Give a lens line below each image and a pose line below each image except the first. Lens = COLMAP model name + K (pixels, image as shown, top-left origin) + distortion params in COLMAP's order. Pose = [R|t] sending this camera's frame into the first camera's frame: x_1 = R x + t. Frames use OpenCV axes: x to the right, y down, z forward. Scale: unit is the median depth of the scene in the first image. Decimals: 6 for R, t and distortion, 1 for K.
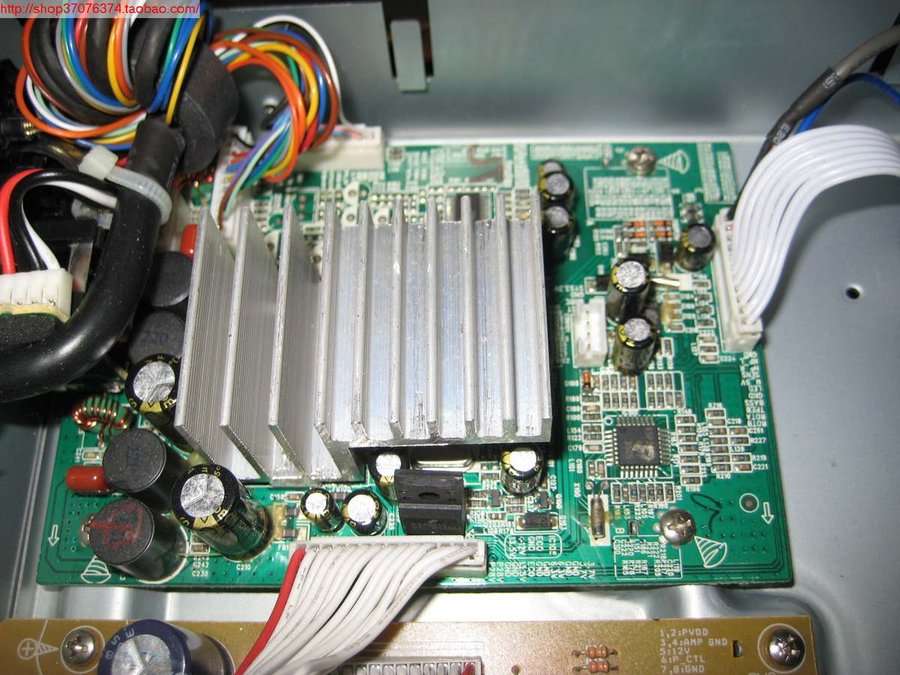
lens RADIAL K [[950.4, 0, 451.1], [0, 950.4, 341.5], [0, 0, 1]] dist [-0.104575, 0.000000]
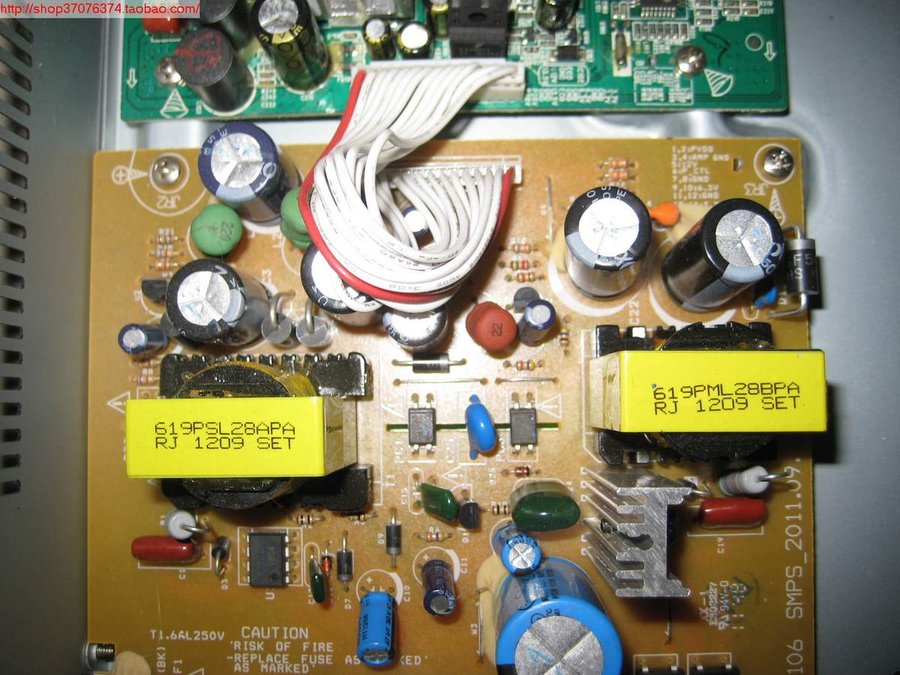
lens RADIAL K [[950.4, 0, 447.1], [0, 950.4, 341.7], [0, 0, 1]] dist [-0.104575, 0.000000]
pose [[0.999846, -0.006789, 0.016156, -0.073506], [0.001273, 0.947605, 0.319442, 0.158194], [-0.017478, -0.319373, 0.947468, -0.171604]]
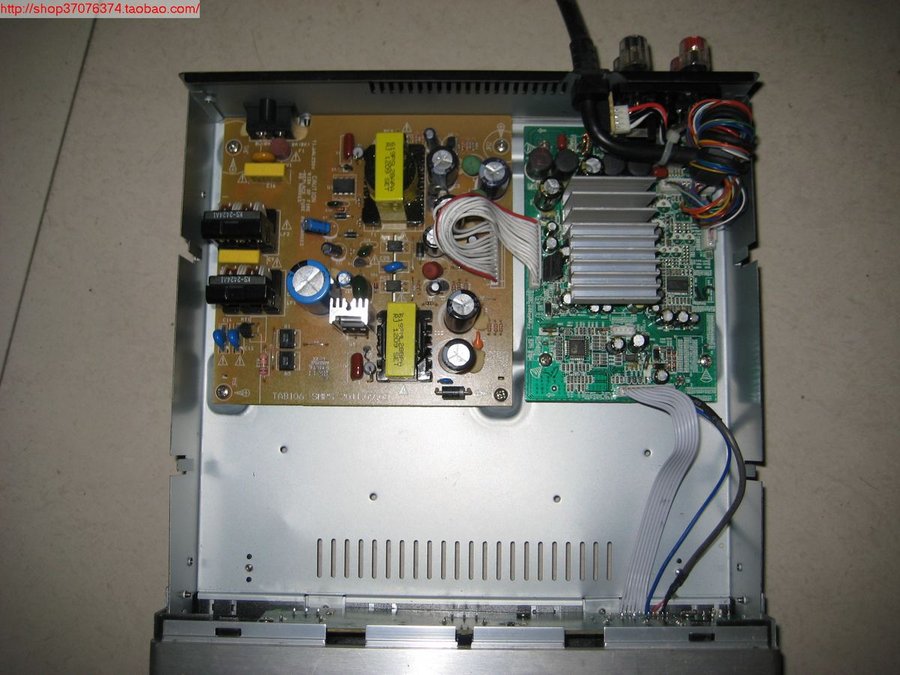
lens RADIAL K [[950.4, 0, 451.1], [0, 950.4, 331.7], [0, 0, 1]] dist [-0.104575, 0.000000]
pose [[-0.007468, 0.997167, -0.074843, 0.365256], [-0.920180, 0.022444, 0.390851, -0.617193], [0.391424, 0.071787, 0.917406, -1.603210]]
